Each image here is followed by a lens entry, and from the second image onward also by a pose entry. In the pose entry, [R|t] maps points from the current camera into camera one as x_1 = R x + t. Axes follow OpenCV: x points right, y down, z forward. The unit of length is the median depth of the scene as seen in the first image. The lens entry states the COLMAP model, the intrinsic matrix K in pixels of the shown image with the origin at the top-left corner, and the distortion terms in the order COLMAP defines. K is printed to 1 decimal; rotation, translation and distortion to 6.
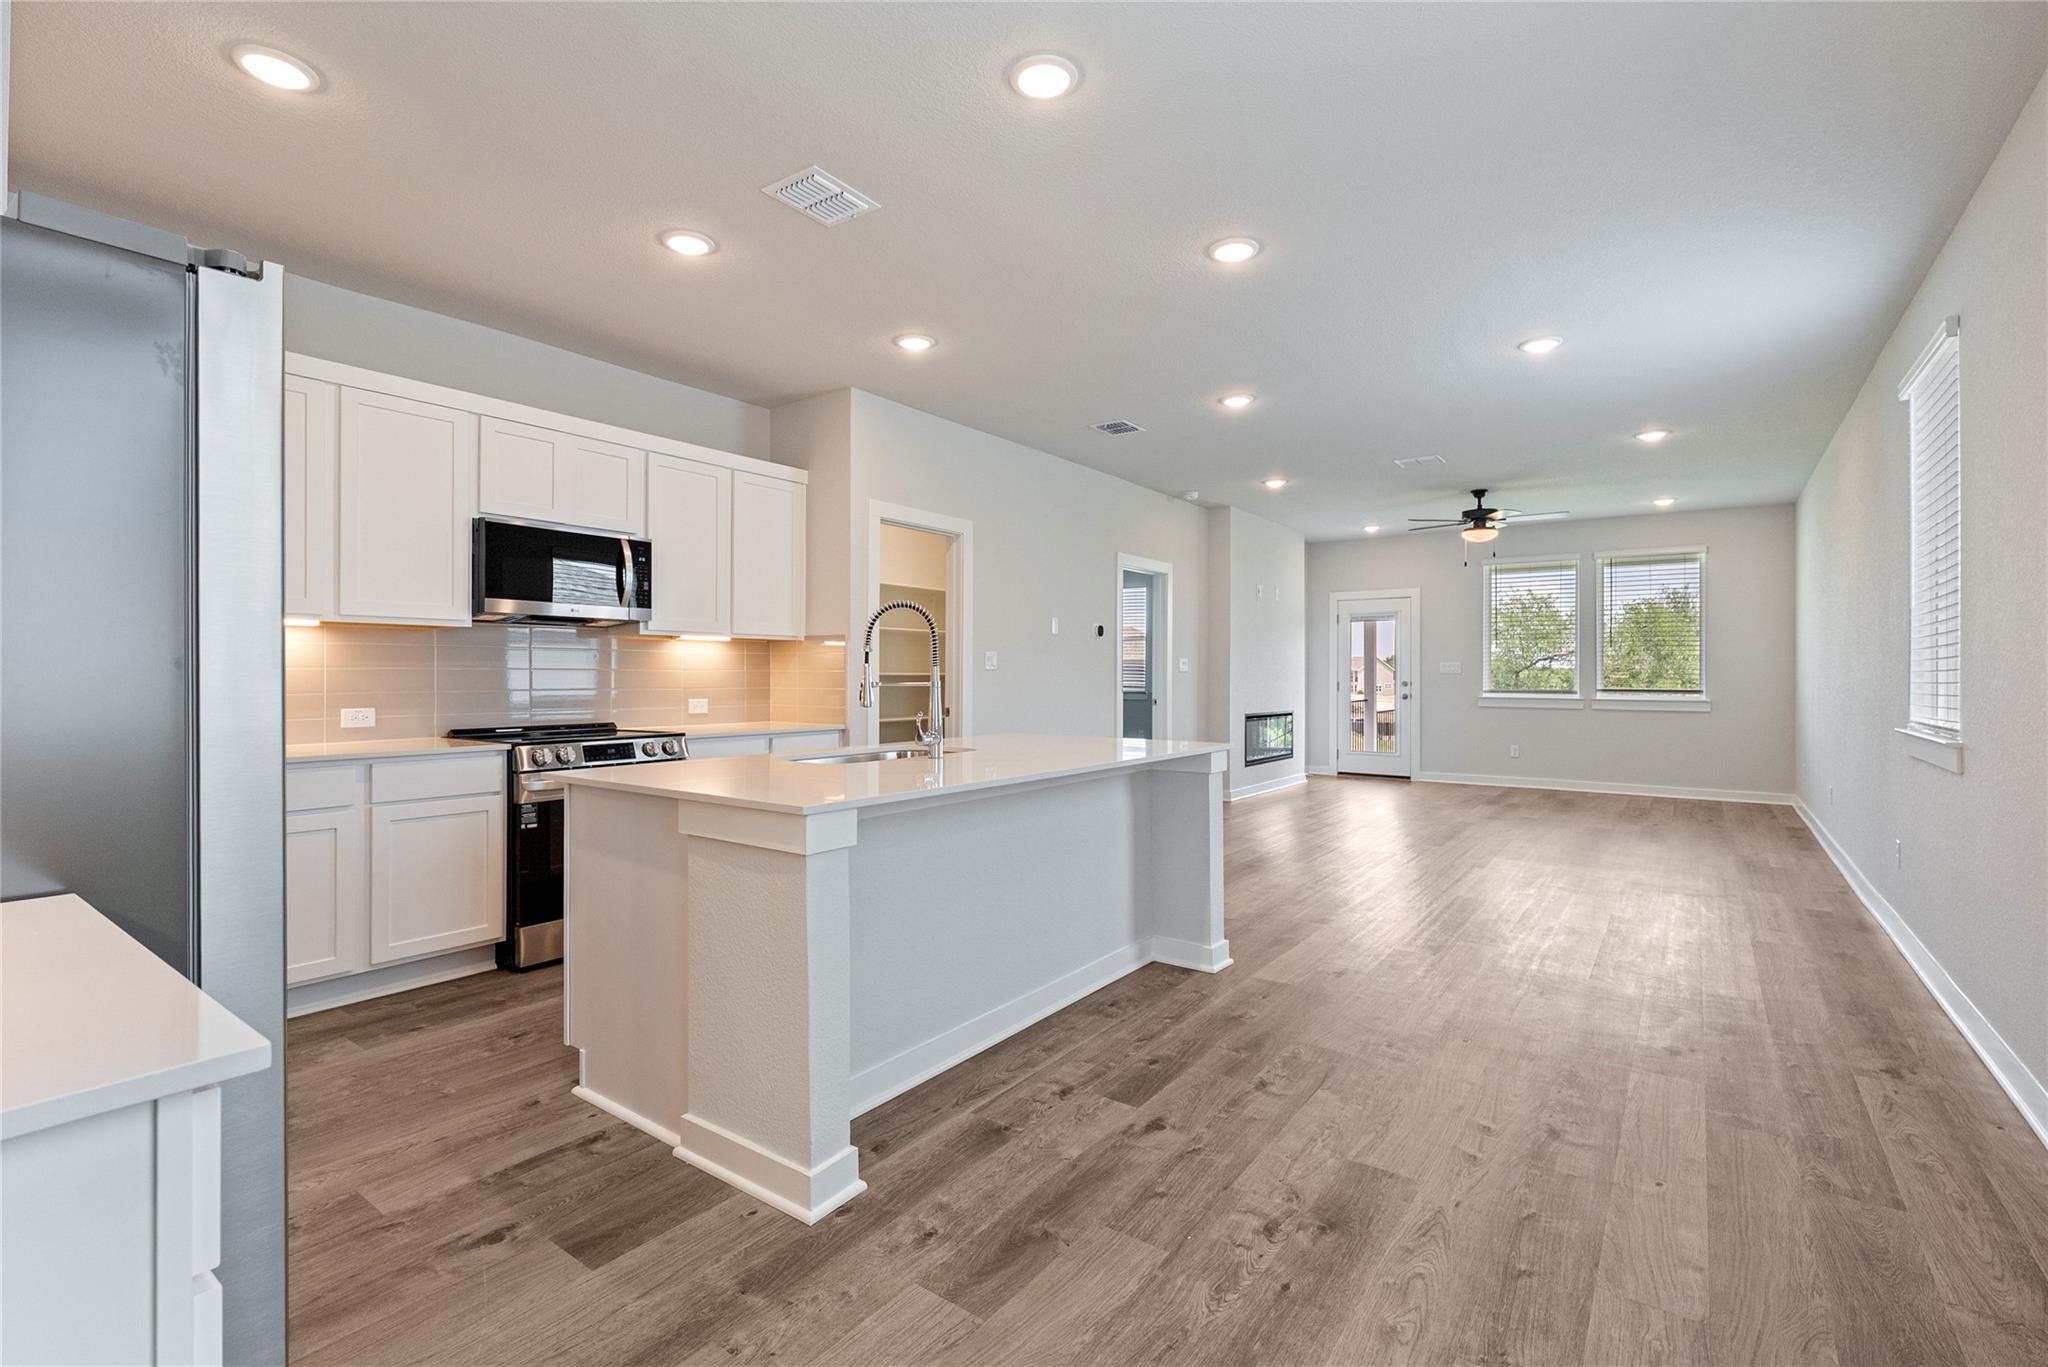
lens RADIAL K [[919.5, 0, 1016.0], [0, 919.5, 679.5], [0, 0, 1]] dist [-0.000288, 0.000977]
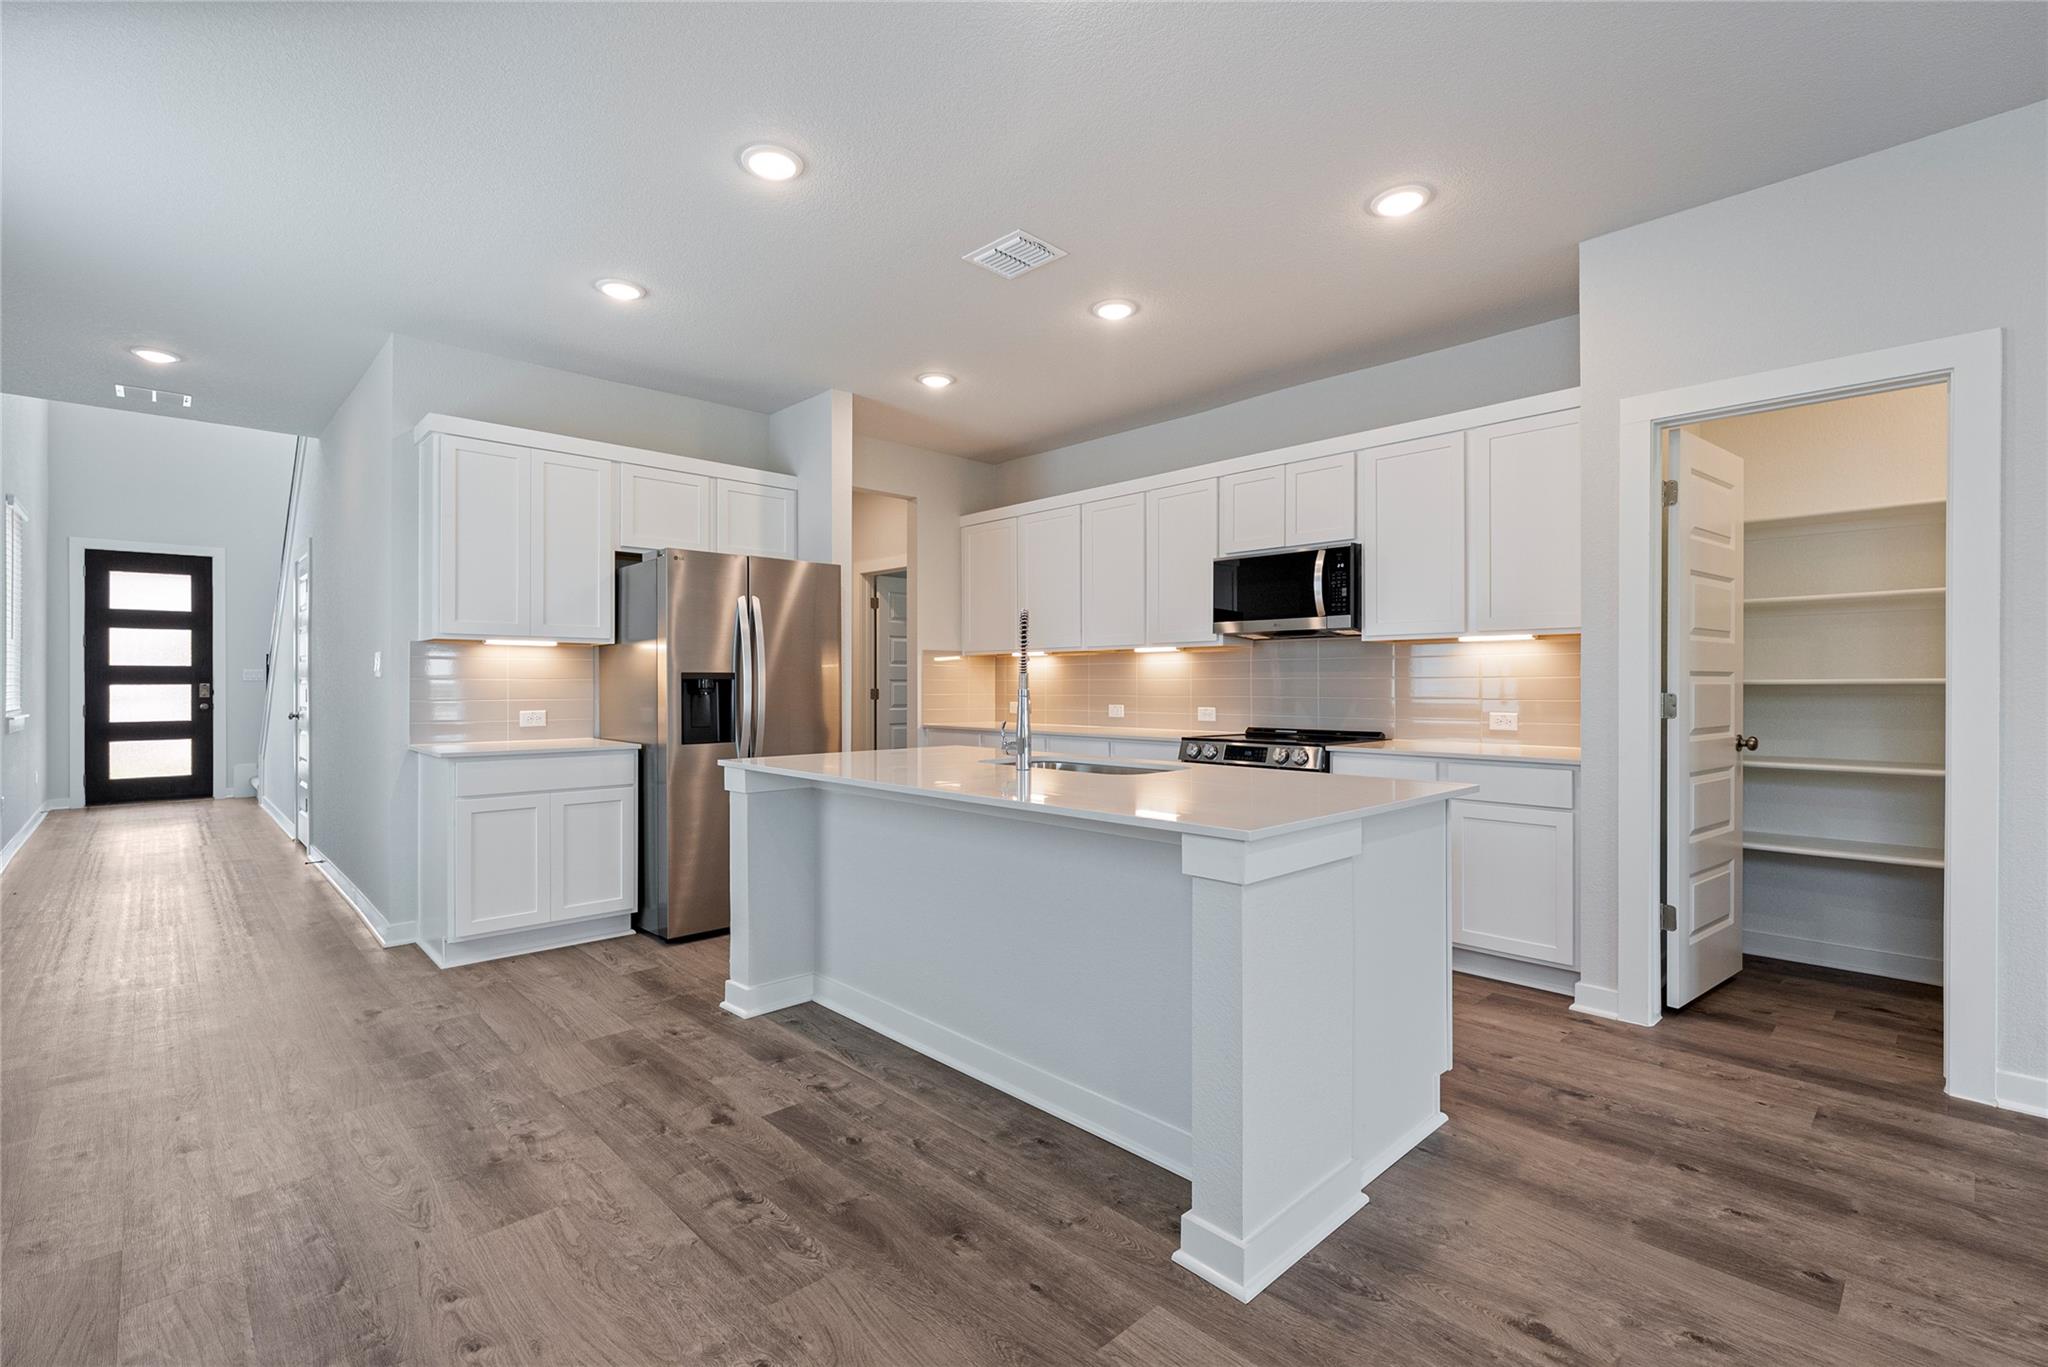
lens RADIAL K [[919.5, 0, 1033.0], [0, 919.5, 686.1], [0, 0, 1]] dist [-0.000288, 0.000977]
pose [[-0.168831, 0.002355, -0.985642, 1.065490], [-0.002736, 0.999992, 0.002858, -0.006583], [0.985641, 0.003179, -0.168823, 1.455630]]
